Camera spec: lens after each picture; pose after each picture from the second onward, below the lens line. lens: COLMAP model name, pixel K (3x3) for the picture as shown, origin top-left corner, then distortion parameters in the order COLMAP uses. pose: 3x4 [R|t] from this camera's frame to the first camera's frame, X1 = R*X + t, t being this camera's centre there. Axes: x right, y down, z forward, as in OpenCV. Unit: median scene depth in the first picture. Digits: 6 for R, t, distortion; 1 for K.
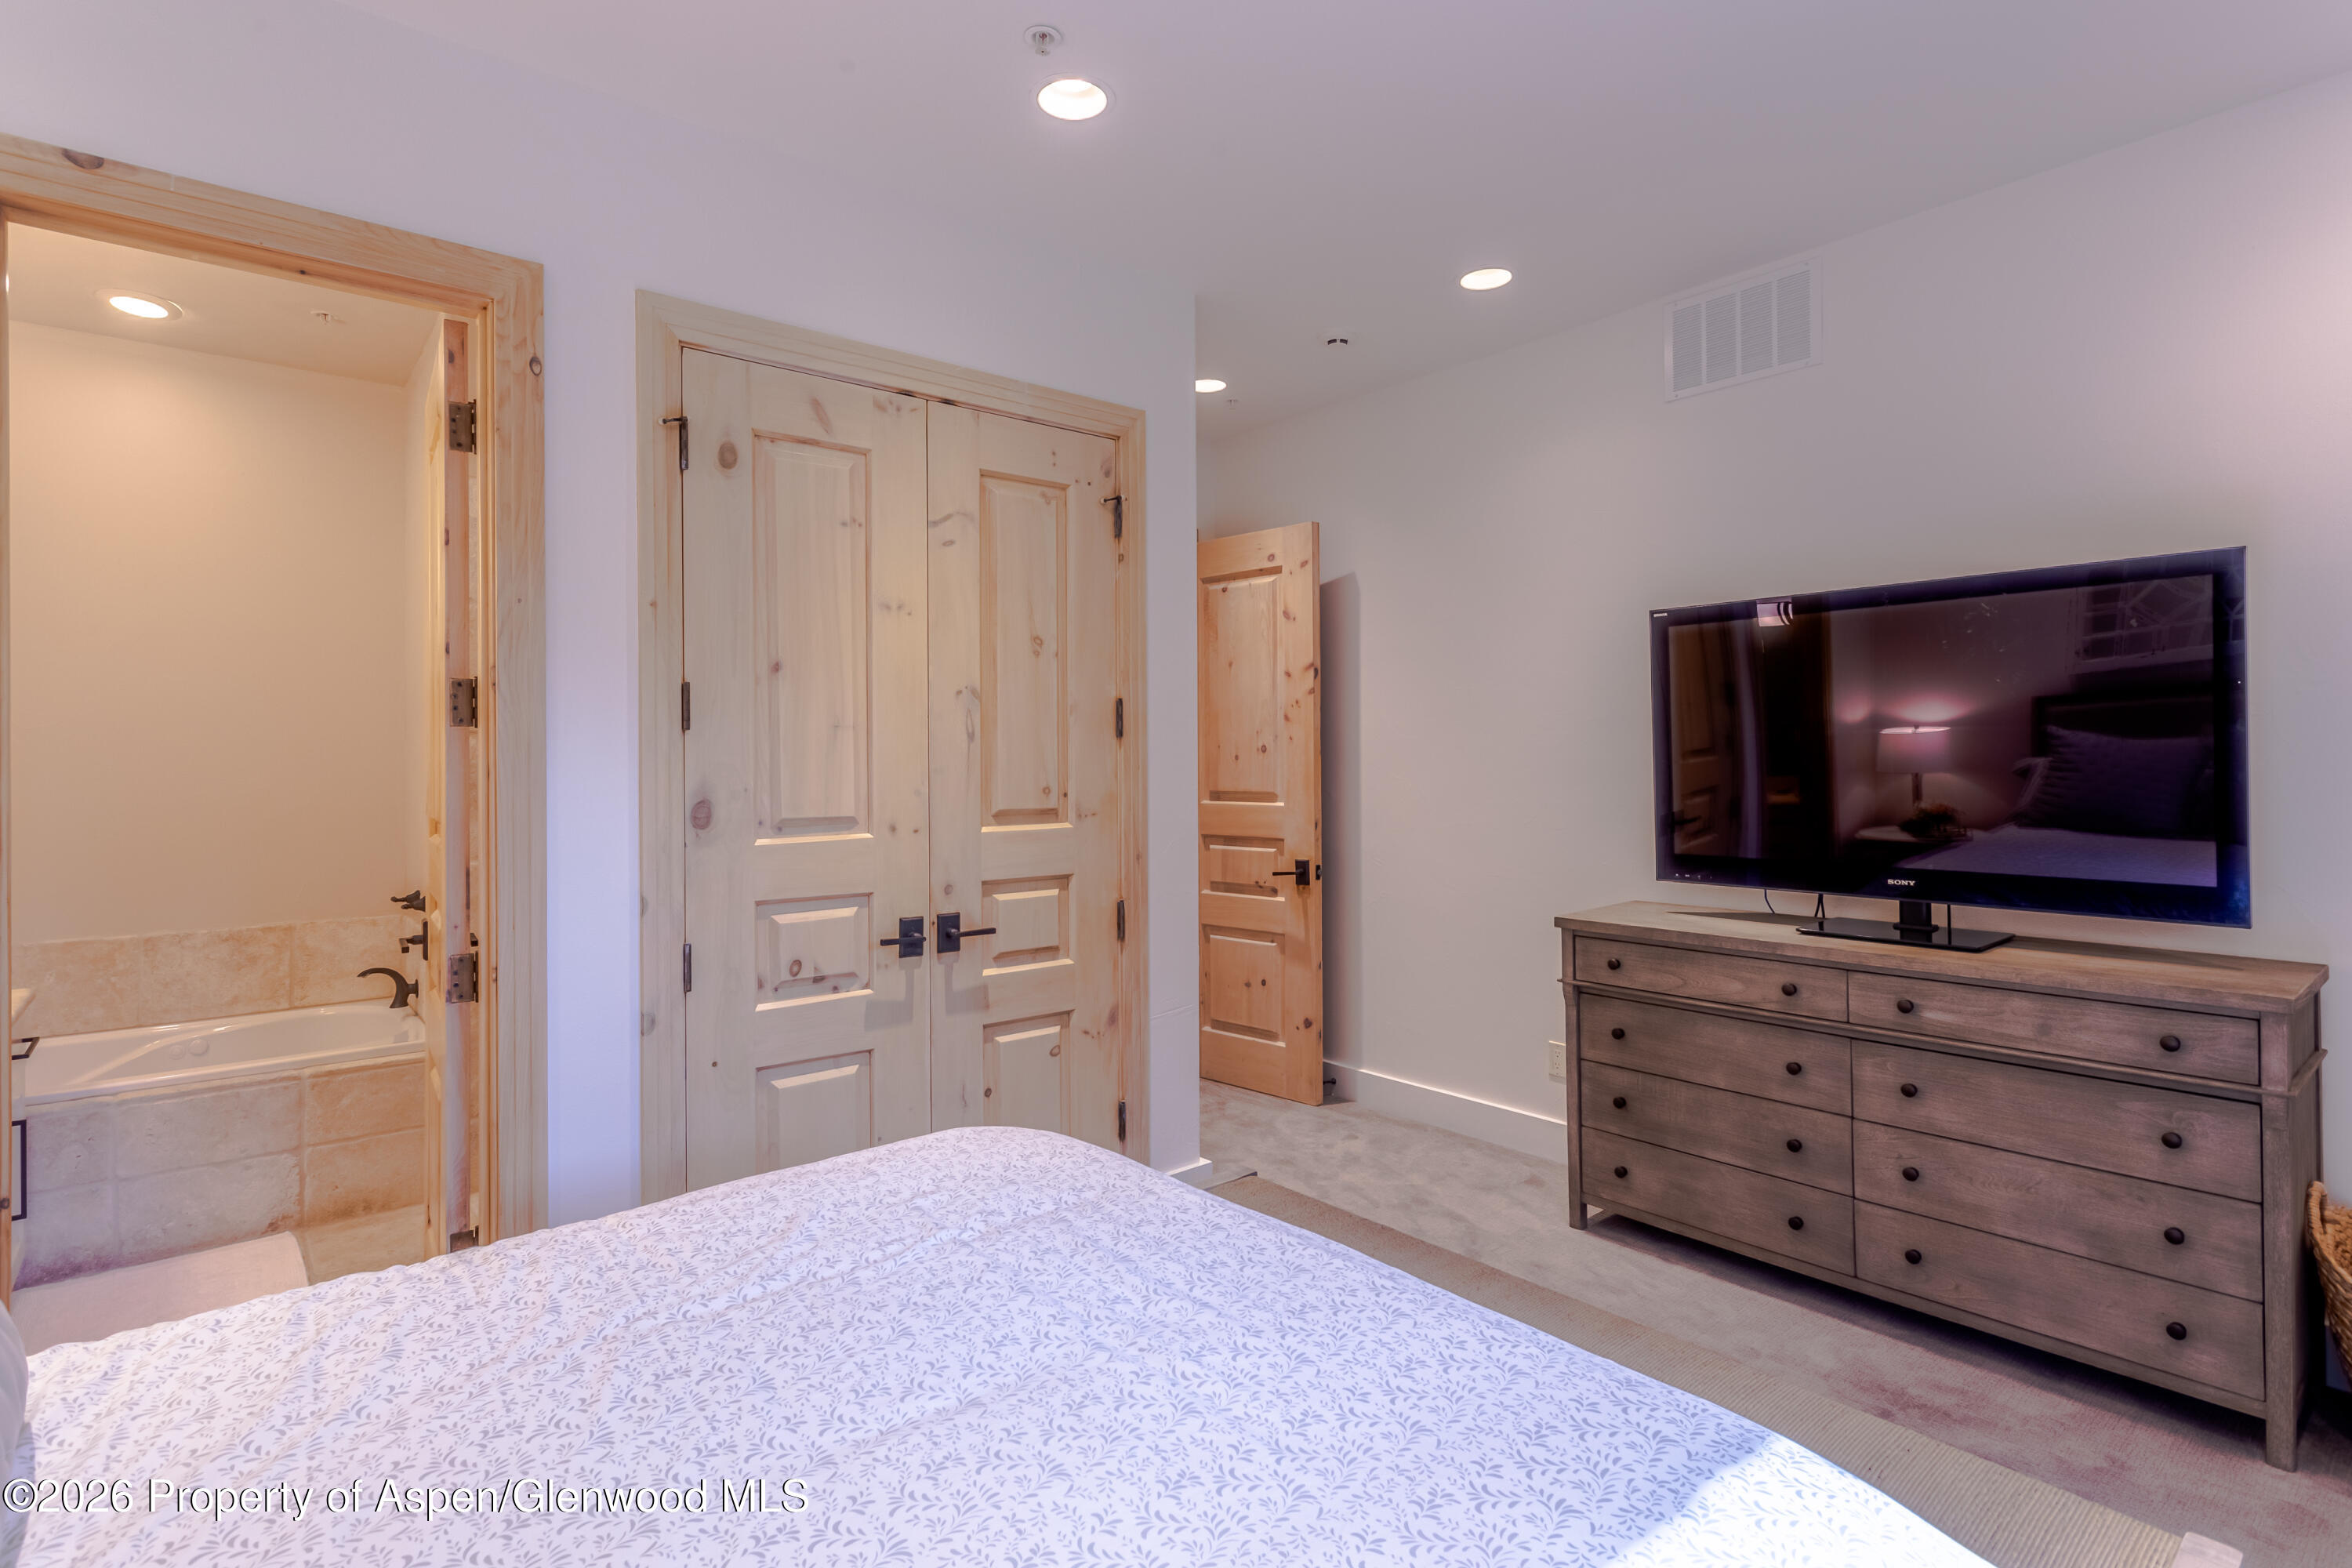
lens RADIAL K [[1140.1, 0, 1173.2], [0, 1140.1, 779.3], [0, 0, 1]] dist [0.004709, 0.002498]
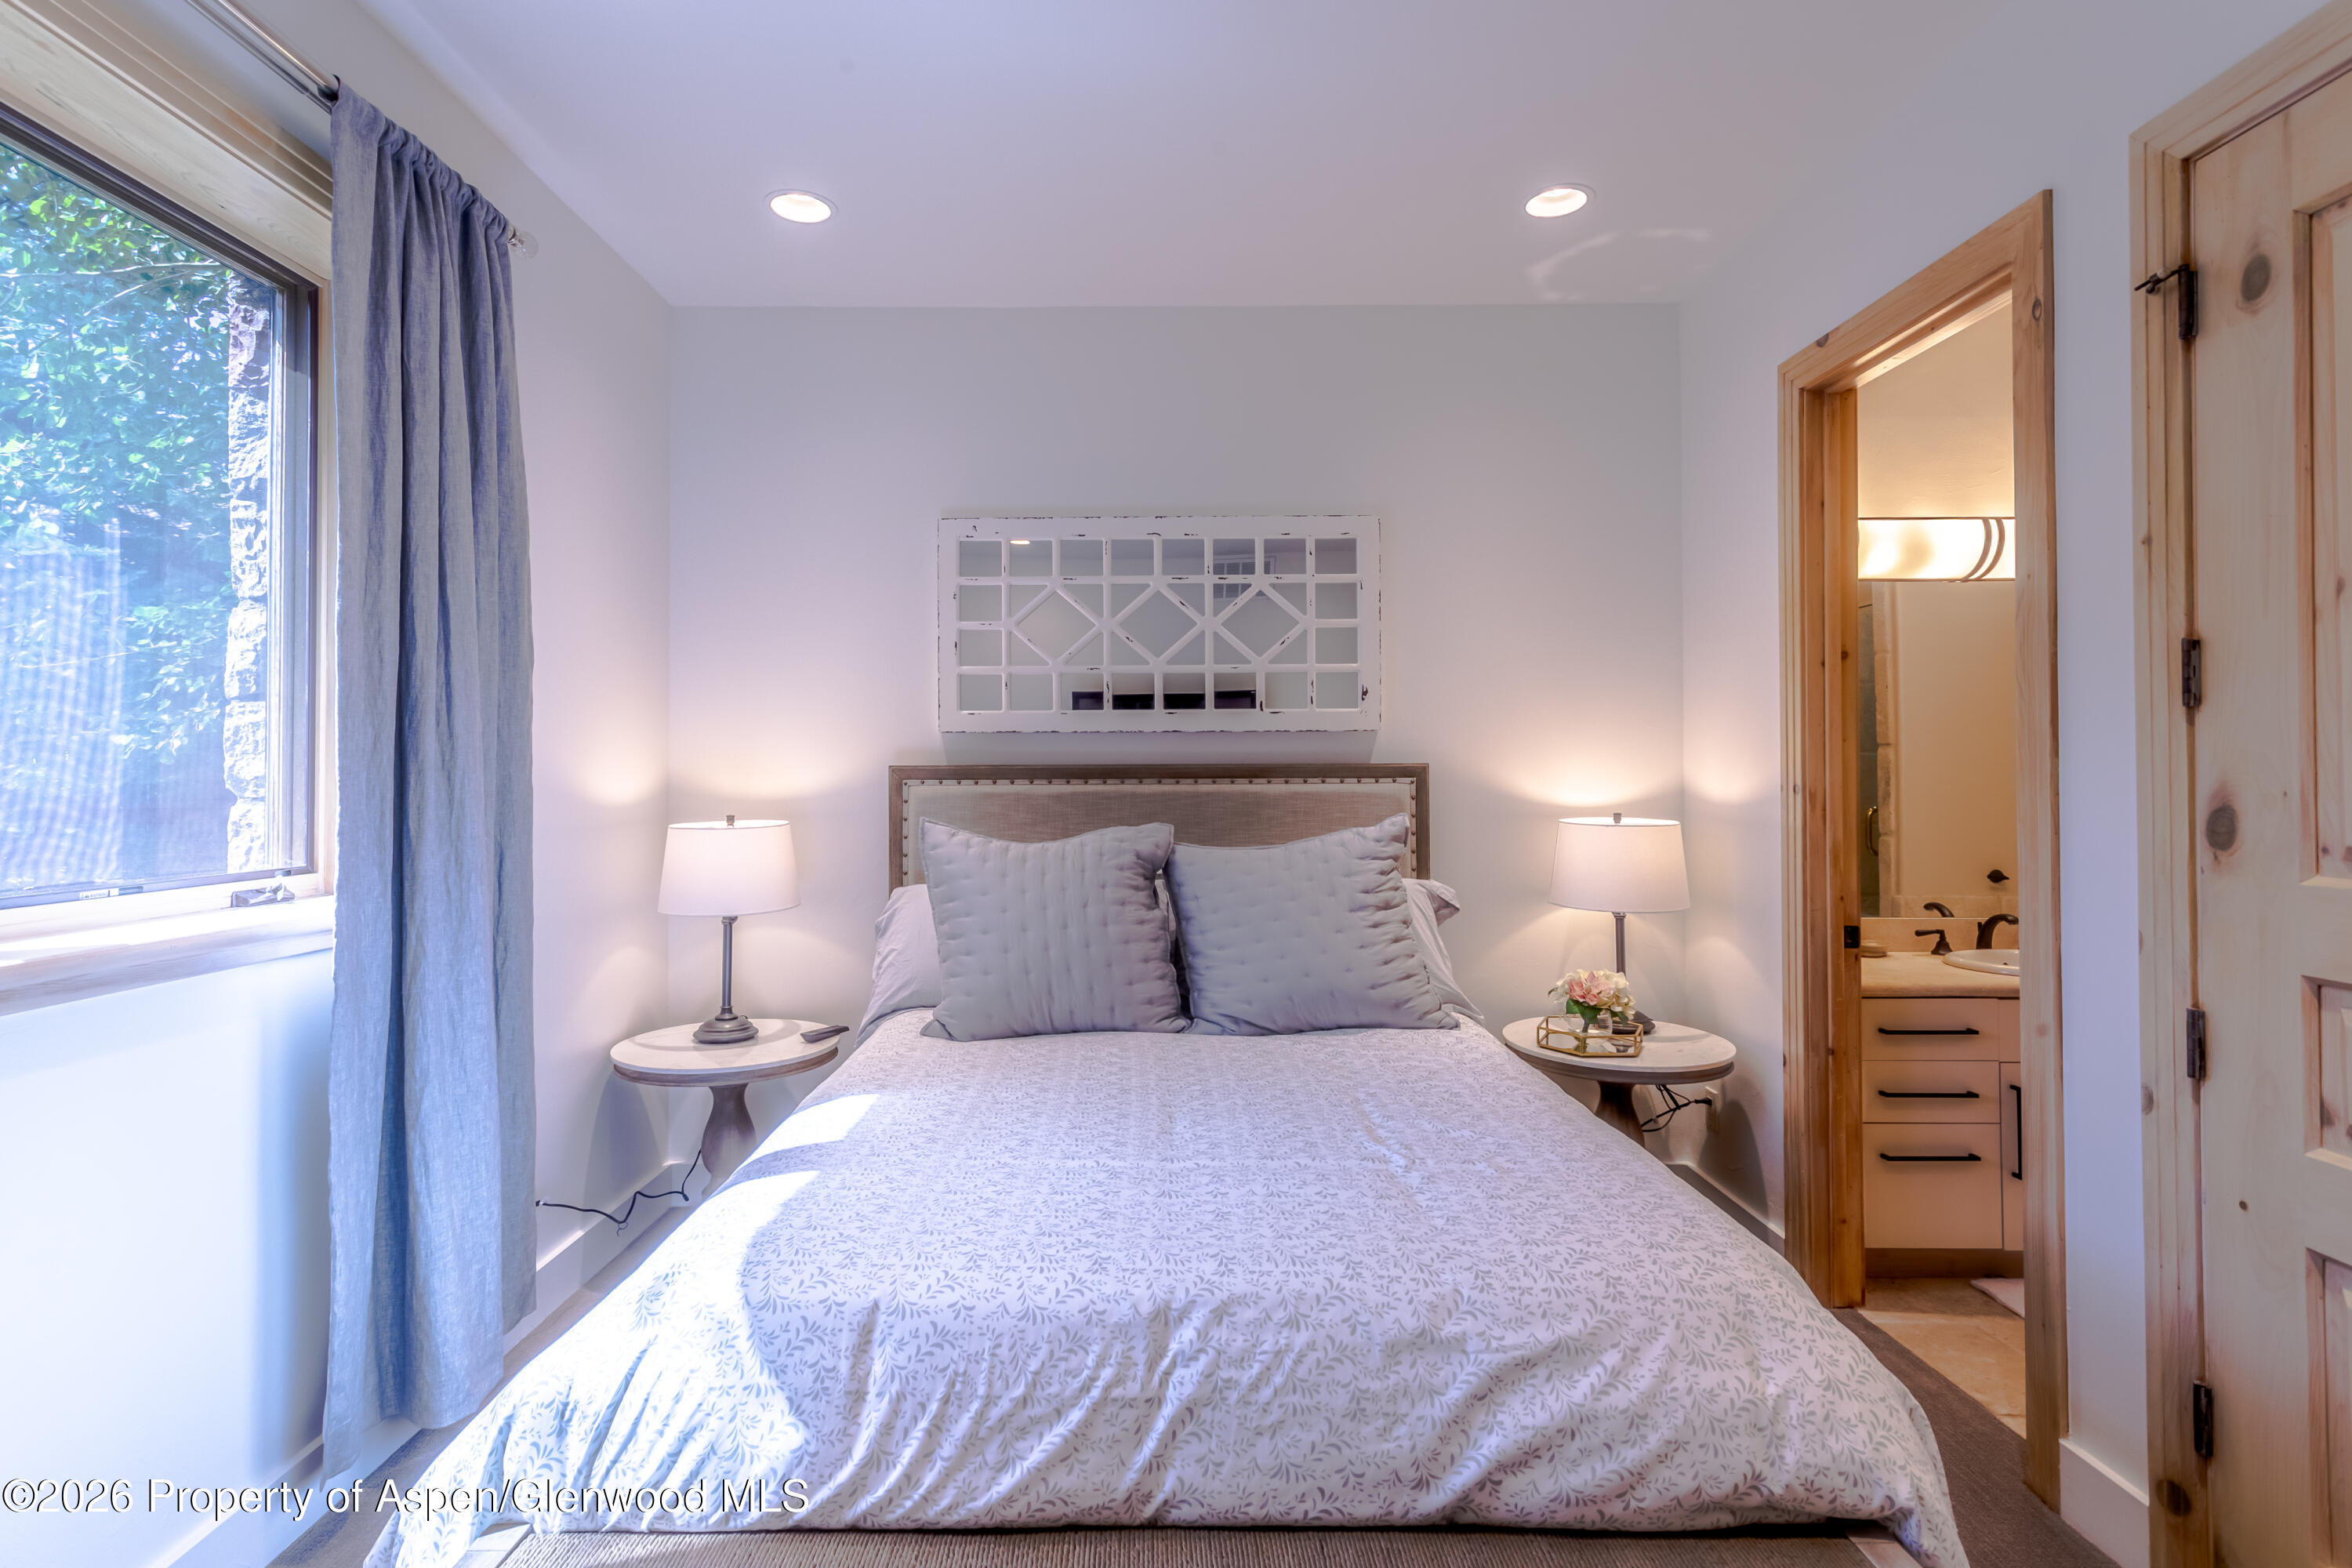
lens RADIAL K [[1140.1, 0, 1170.3], [0, 1140.1, 770.6], [0, 0, 1]] dist [0.004709, 0.002498]
pose [[-0.659015, -0.001333, -0.752128, 0.521650], [-0.002470, 0.999997, 0.000391, -0.001874], [0.752126, 0.002115, -0.659016, 0.989446]]
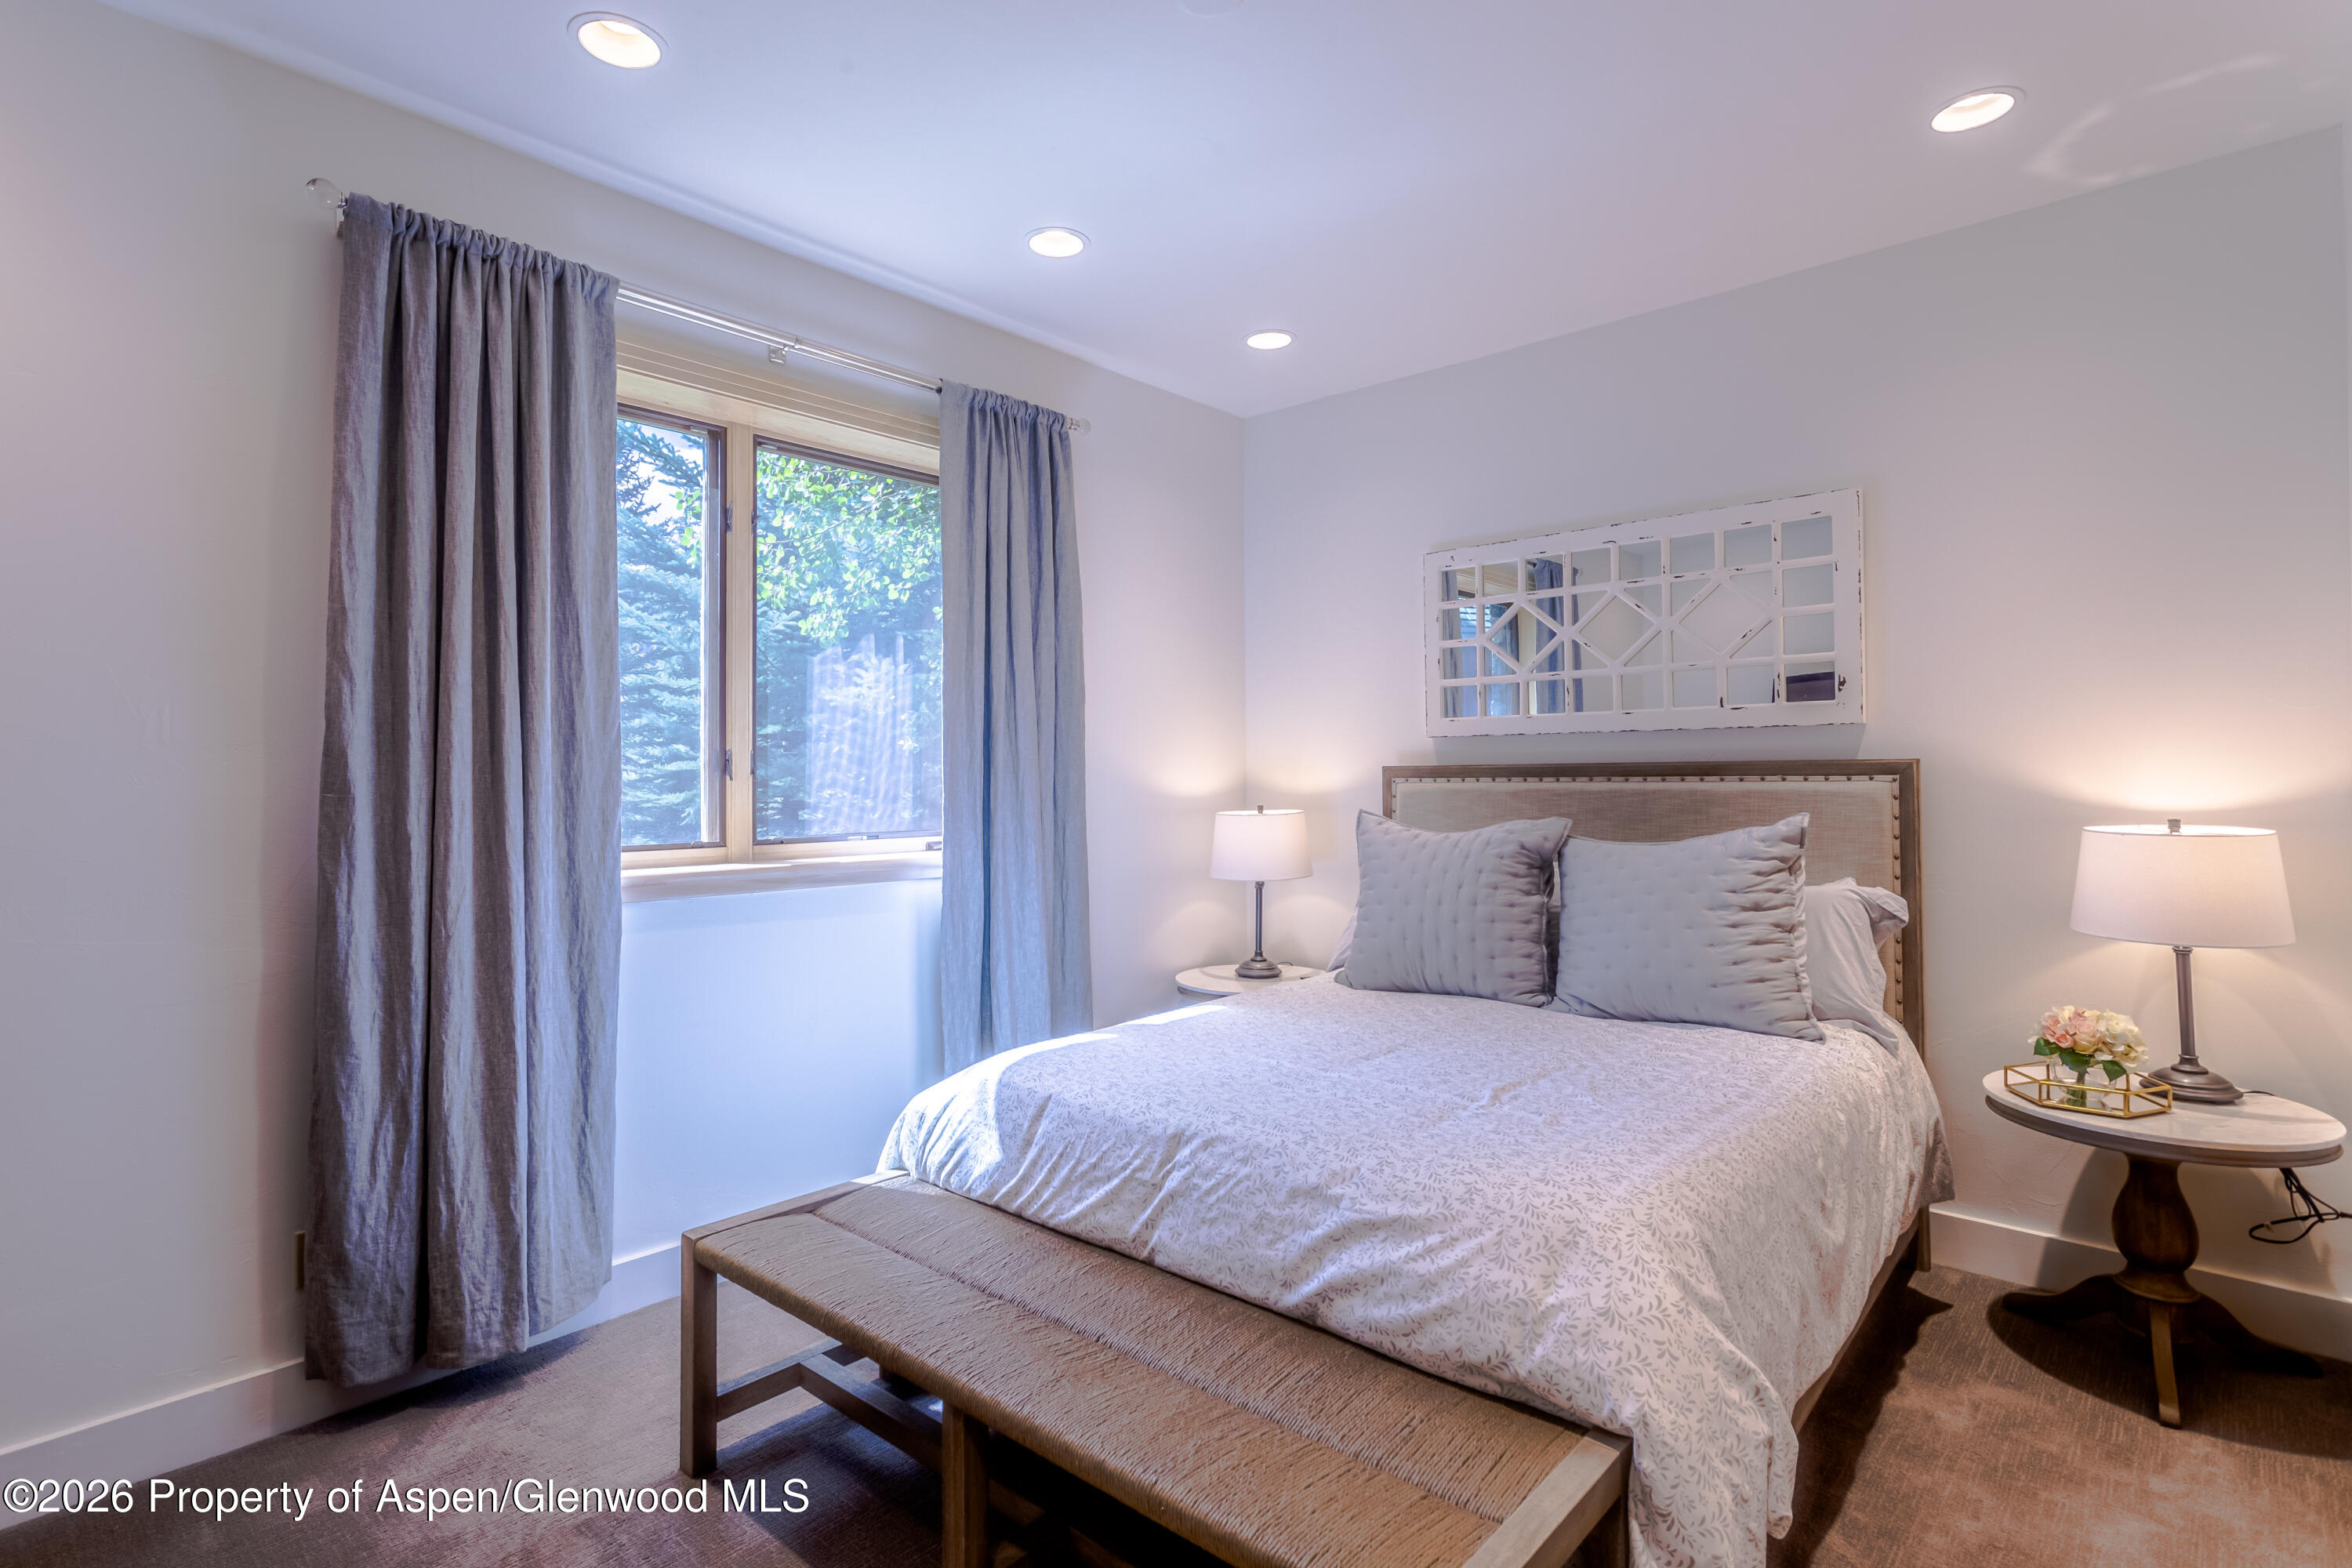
lens RADIAL K [[1140.1, 0, 1176.6], [0, 1140.1, 777.1], [0, 0, 1]] dist [0.004709, 0.002498]
pose [[-0.990888, 0.005190, -0.134591, 0.213390], [0.004345, 0.999969, 0.006572, -0.002908], [0.134621, 0.005928, -0.990879, 1.443707]]
